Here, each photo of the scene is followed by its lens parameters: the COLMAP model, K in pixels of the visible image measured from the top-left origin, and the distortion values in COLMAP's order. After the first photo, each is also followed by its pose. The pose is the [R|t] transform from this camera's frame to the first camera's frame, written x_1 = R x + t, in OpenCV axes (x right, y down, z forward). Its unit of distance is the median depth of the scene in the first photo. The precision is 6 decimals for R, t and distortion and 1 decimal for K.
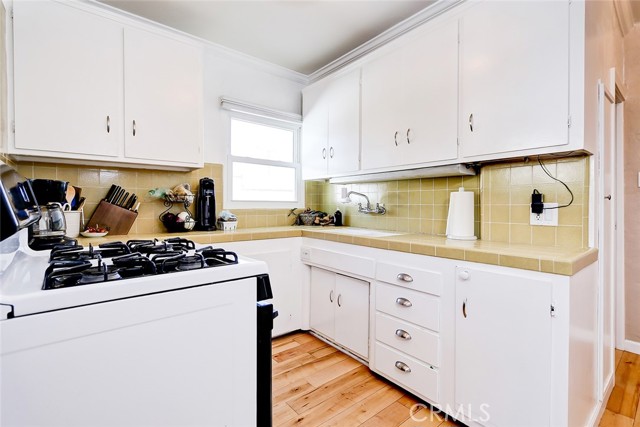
lens RADIAL K [[306.2, 0, 321.6], [0, 306.2, 208.1], [0, 0, 1]] dist [0.003459, -0.000049]
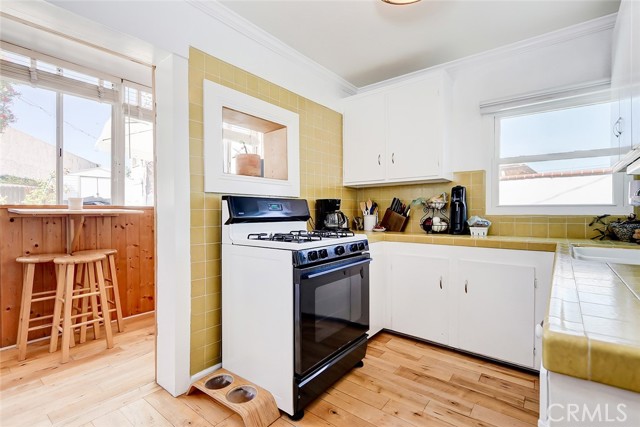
lens RADIAL K [[304.2, 0, 320.0], [0, 304.2, 213.5], [0, 0, 1]] dist [0.011892, -0.000528]
pose [[0.189326, 0.001333, -0.981913, 0.588414], [-0.004965, 0.999988, 0.000400, 0.001106], [0.981902, 0.004800, 0.189330, 0.307582]]
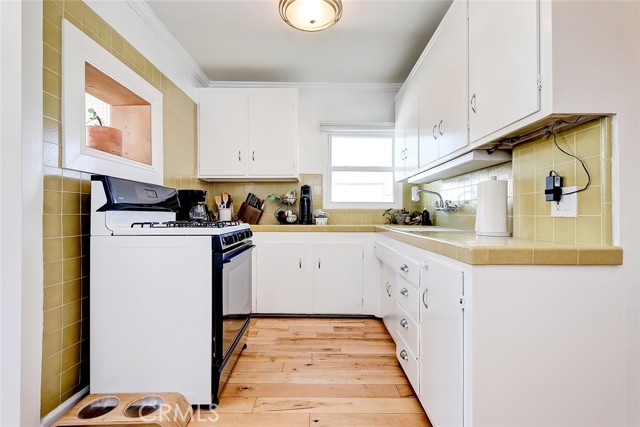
lens RADIAL K [[304.2, 0, 320.0], [0, 304.2, 213.5], [0, 0, 1]] dist [0.011892, -0.000528]
pose [[0.765423, -0.004149, -0.643514, 0.524090], [-0.005934, 0.999891, -0.013505, 0.042960], [0.643500, 0.014155, 0.765315, 0.018824]]
